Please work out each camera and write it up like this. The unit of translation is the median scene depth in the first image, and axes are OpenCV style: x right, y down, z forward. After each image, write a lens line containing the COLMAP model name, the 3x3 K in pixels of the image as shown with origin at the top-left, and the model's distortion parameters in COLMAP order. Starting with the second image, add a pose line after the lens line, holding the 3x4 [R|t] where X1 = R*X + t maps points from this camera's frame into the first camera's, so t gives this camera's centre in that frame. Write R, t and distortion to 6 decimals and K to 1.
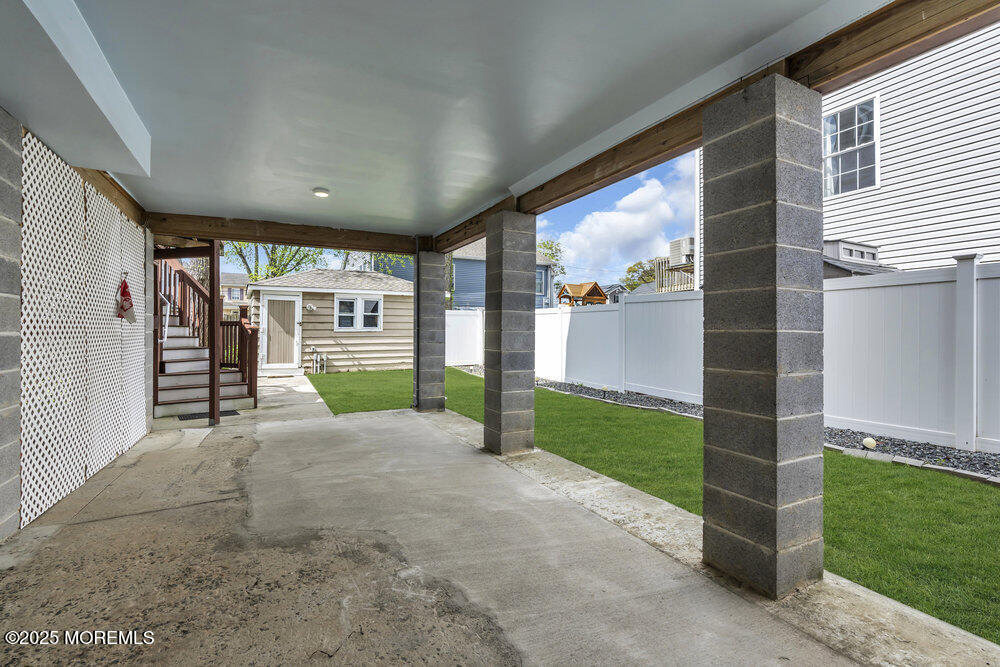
lens RADIAL K [[448.6, 0, 498.7], [0, 448.6, 329.2], [0, 0, 1]] dist [-0.010770, 0.004700]
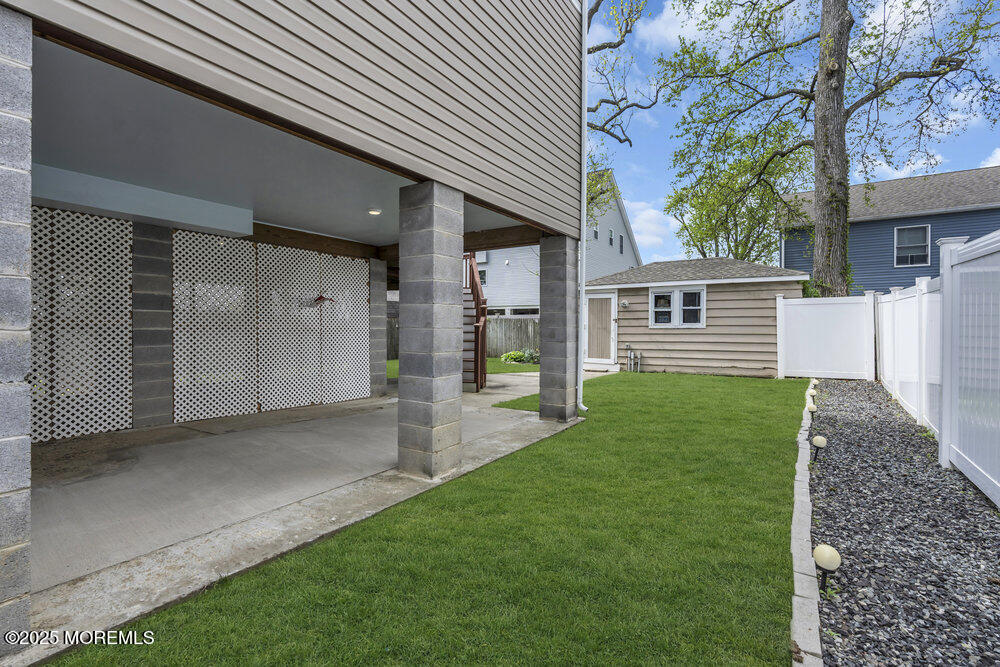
lens RADIAL K [[448.6, 0, 498.7], [0, 448.6, 329.2], [0, 0, 1]] dist [-0.010770, 0.004700]
pose [[0.489349, 0.002942, -0.872083, 0.309450], [0.004973, 0.999969, 0.006163, 0.000310], [0.872074, -0.007352, 0.489319, 0.268409]]
